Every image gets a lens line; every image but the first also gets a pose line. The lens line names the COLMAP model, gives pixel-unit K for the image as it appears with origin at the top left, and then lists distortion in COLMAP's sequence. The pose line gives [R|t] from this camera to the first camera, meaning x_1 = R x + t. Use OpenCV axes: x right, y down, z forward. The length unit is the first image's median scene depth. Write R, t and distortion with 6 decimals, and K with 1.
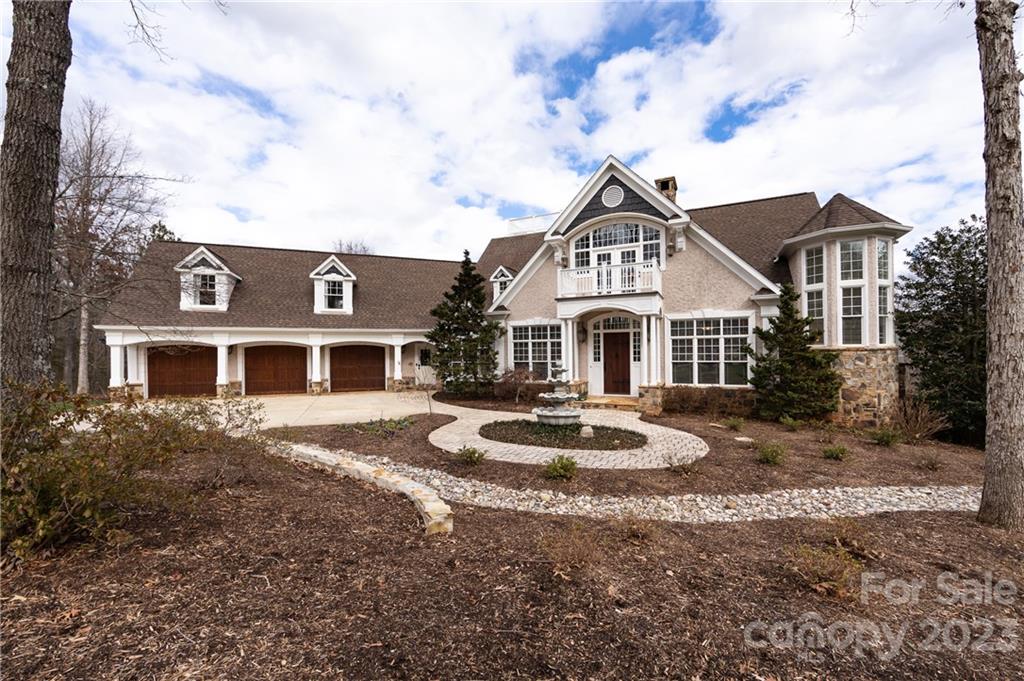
lens RADIAL K [[403.0, 0, 511.4], [0, 403.0, 338.5], [0, 0, 1]] dist [-0.002880, 0.000155]
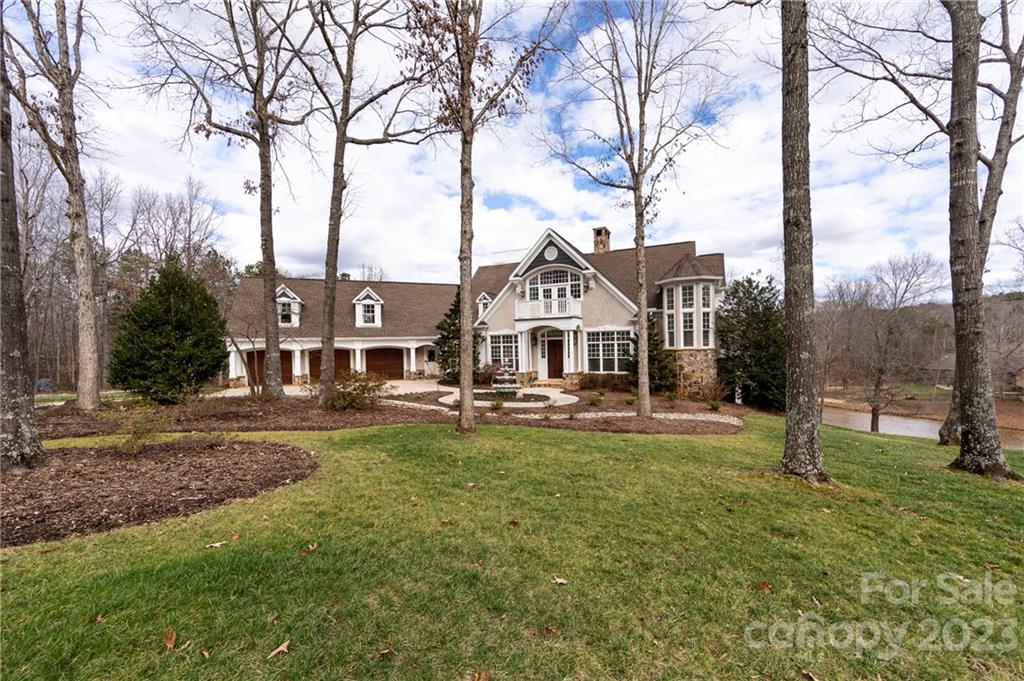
lens RADIAL K [[403.0, 0, 513.6], [0, 403.0, 340.9], [0, 0, 1]] dist [-0.002880, 0.000155]
pose [[0.999918, -0.010616, 0.007162, 0.086536], [0.010457, 0.999705, 0.021907, -0.044928], [-0.007393, -0.021831, 0.999734, -0.555347]]
